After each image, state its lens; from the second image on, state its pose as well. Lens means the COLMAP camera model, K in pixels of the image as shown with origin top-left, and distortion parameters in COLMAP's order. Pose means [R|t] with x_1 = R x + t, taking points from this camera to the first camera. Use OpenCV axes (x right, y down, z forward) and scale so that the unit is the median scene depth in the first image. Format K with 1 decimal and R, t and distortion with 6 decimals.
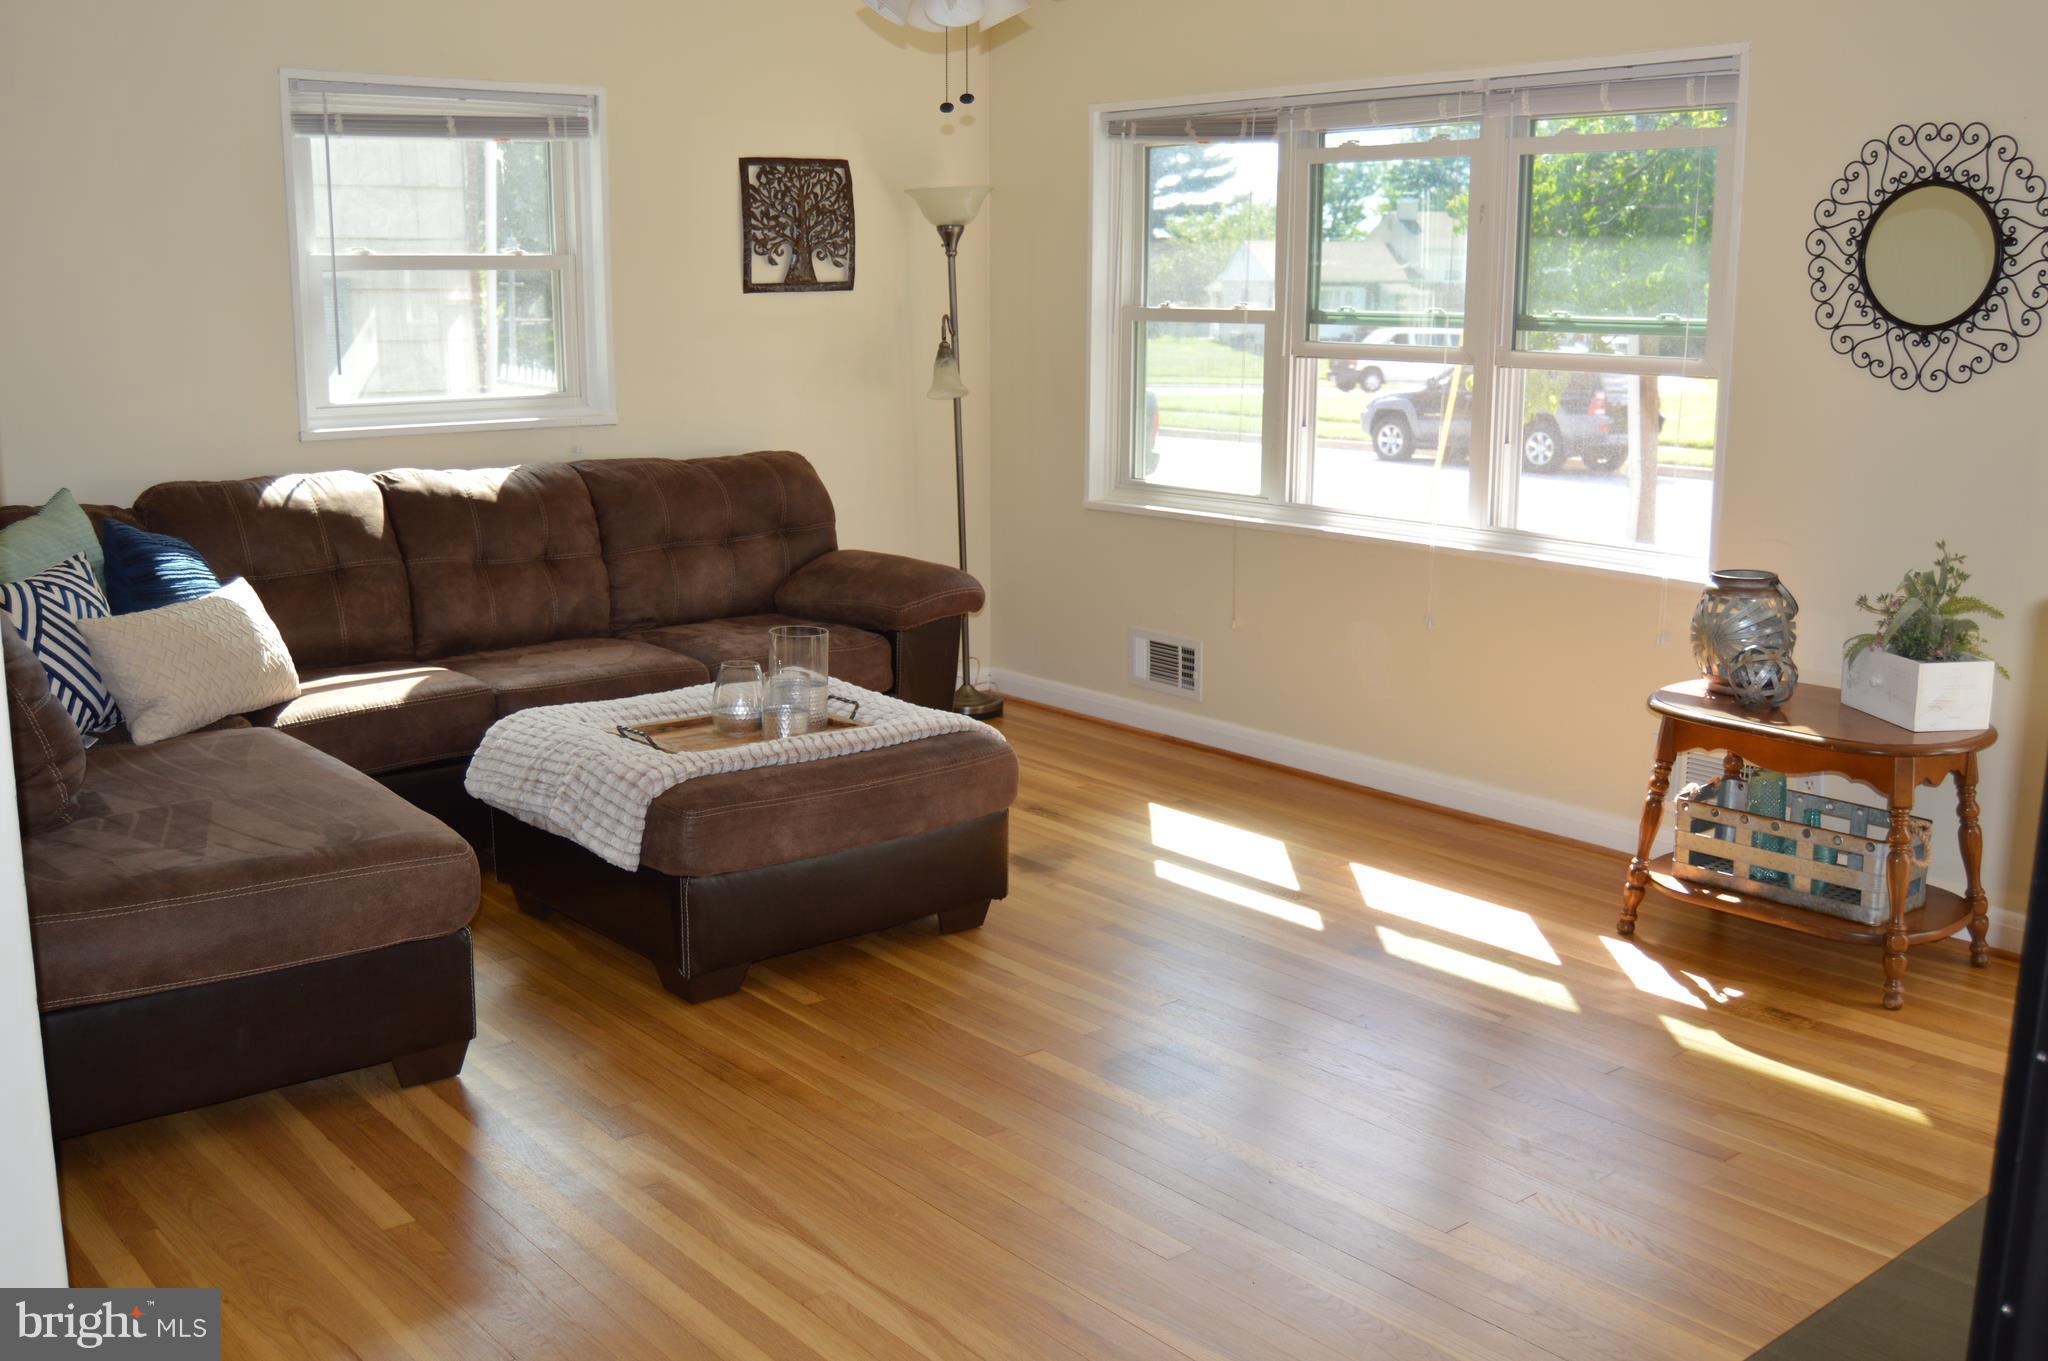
lens RADIAL K [[1944.8, 0, 1024.0], [0, 1944.8, 680.5], [0, 0, 1]] dist [-0.069473, 0.016034]
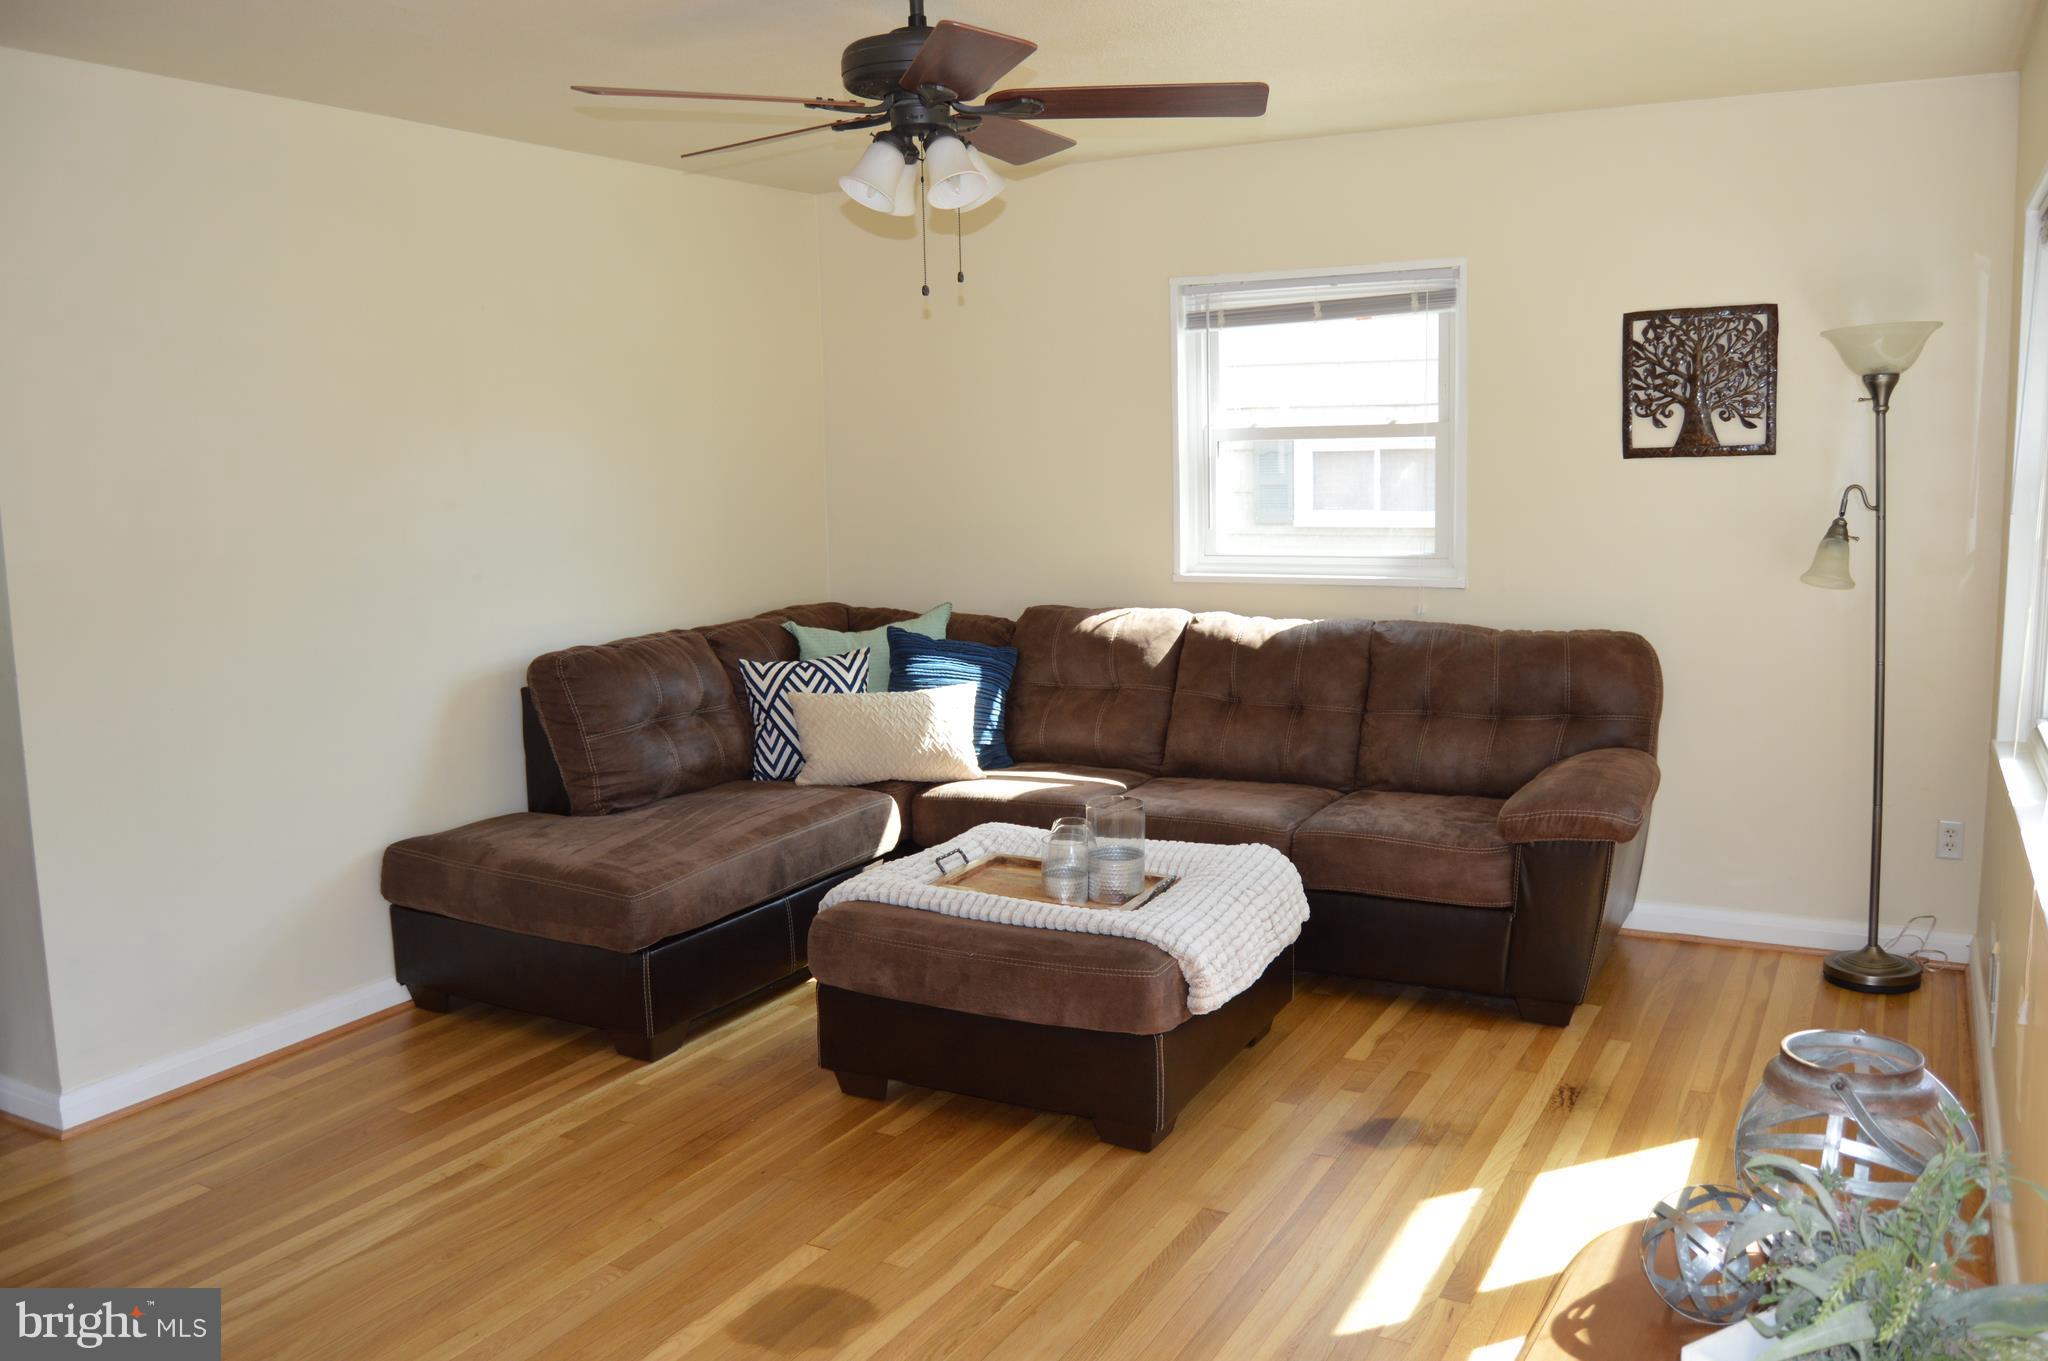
lens RADIAL K [[1619.7, 0, 1029.0], [0, 1619.7, 681.9], [0, 0, 1]] dist [-0.095848, 0.042563]
pose [[0.368294, 0.121611, -0.921721, 0.468791], [-0.163638, 0.984410, 0.064497, -0.098828], [0.915195, 0.127075, 0.382452, 0.467220]]
